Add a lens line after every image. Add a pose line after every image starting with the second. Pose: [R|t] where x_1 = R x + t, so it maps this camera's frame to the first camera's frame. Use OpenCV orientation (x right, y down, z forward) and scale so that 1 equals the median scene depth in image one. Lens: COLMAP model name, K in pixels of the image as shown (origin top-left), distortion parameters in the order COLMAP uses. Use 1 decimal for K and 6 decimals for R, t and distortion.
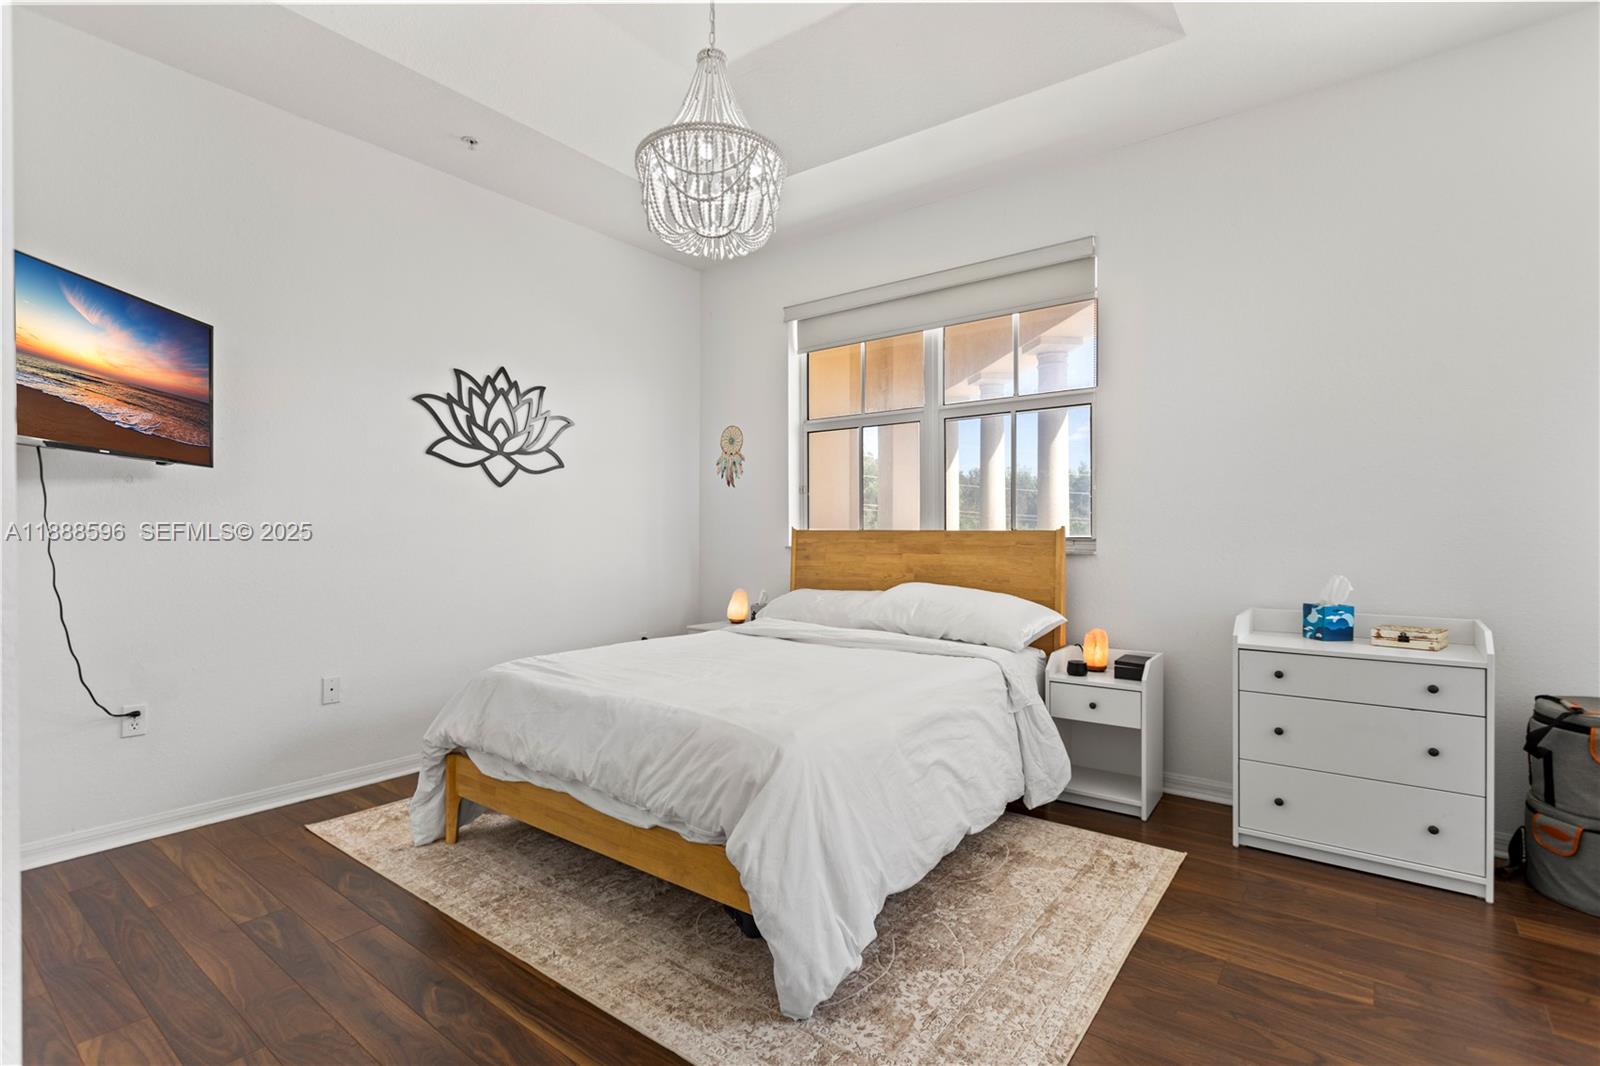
lens RADIAL K [[754.2, 0, 788.4], [0, 754.2, 536.0], [0, 0, 1]] dist [0.000257, -0.000435]
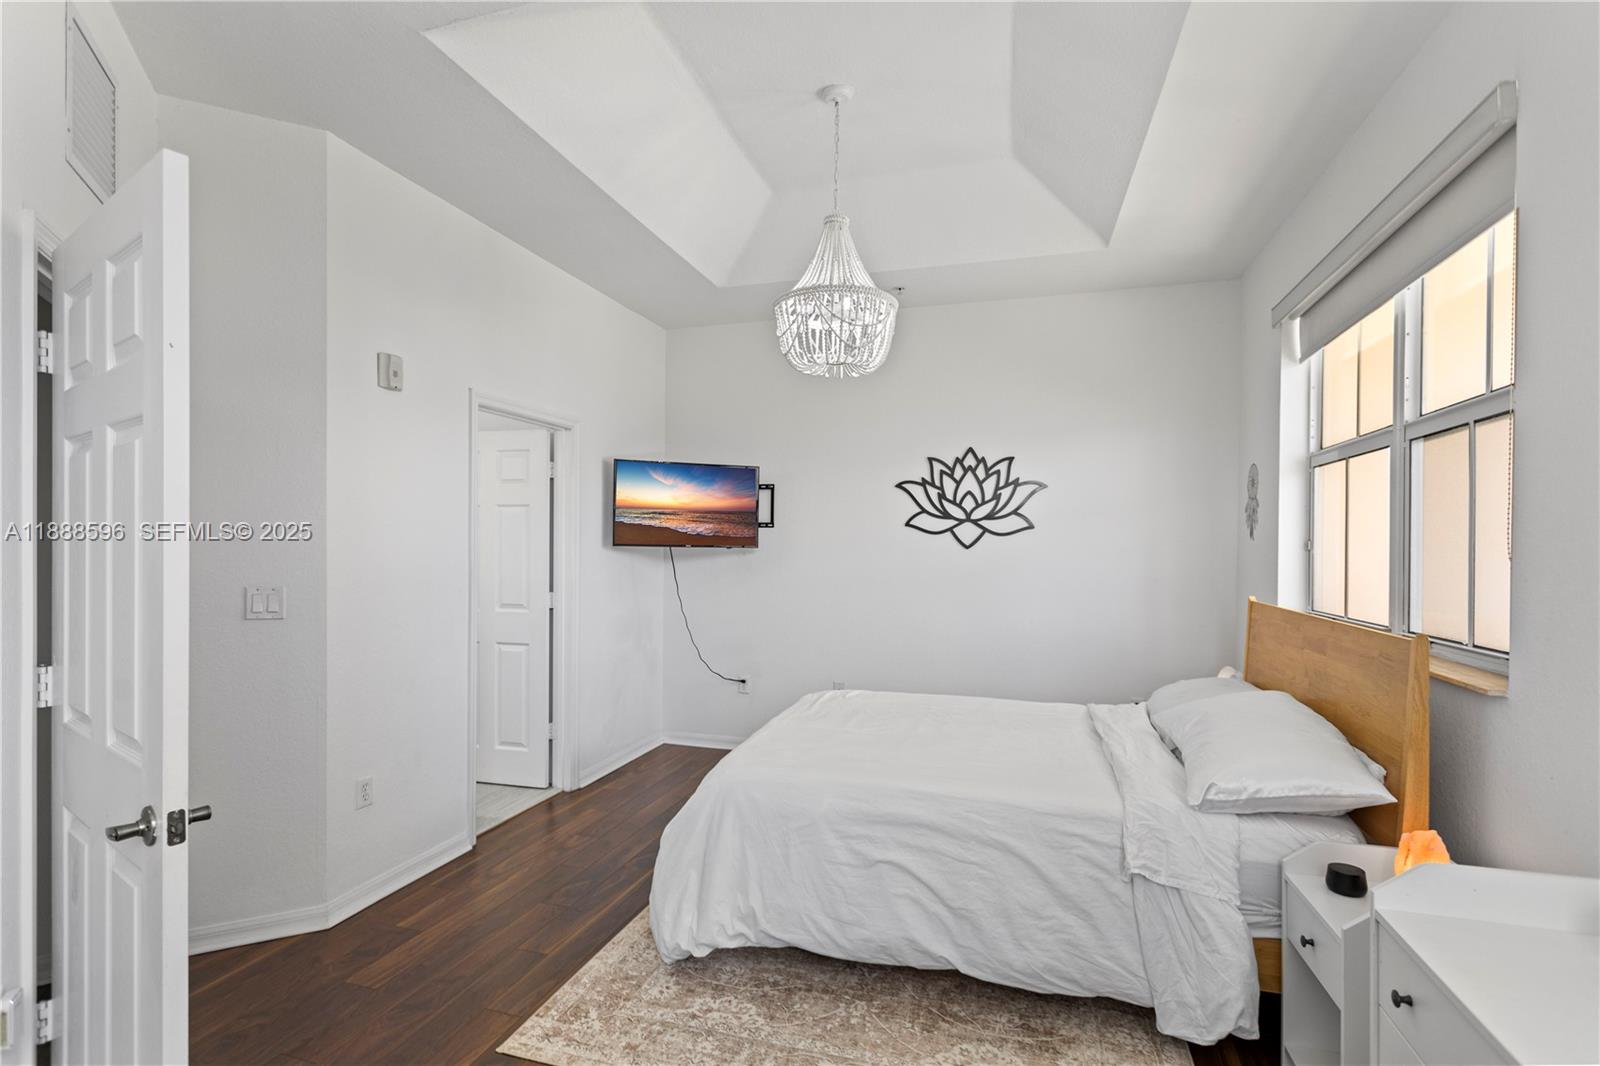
lens RADIAL K [[764.8, 0, 786.6], [0, 764.8, 550.2], [0, 0, 1]] dist [0.000277, -0.000371]
pose [[0.346860, 0.006354, -0.937895, 0.657602], [-0.009565, 0.999949, 0.003237, -0.065334], [0.937868, 0.007848, 0.346903, 0.321245]]
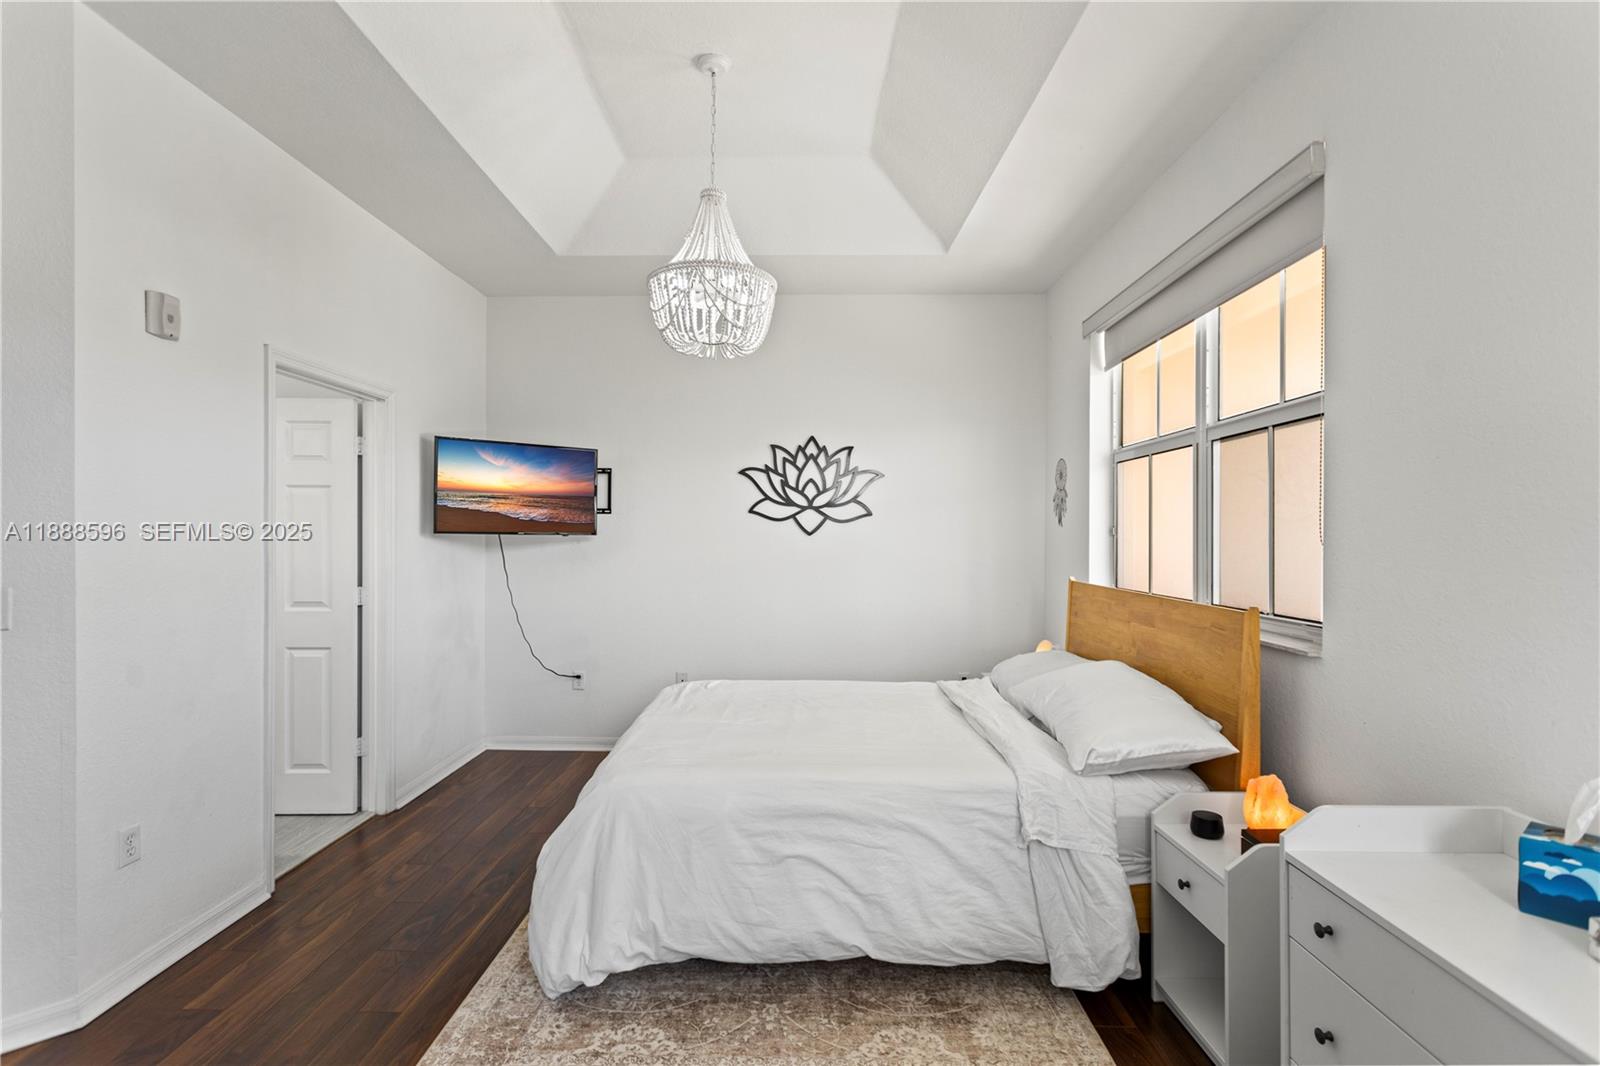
lens RADIAL K [[754.2, 0, 788.4], [0, 754.2, 536.0], [0, 0, 1]] dist [0.000257, -0.000435]
pose [[0.593947, 0.002674, -0.804500, 0.582516], [-0.005999, 0.999981, -0.001105, -0.063644], [0.804482, 0.005483, 0.593952, 0.256261]]
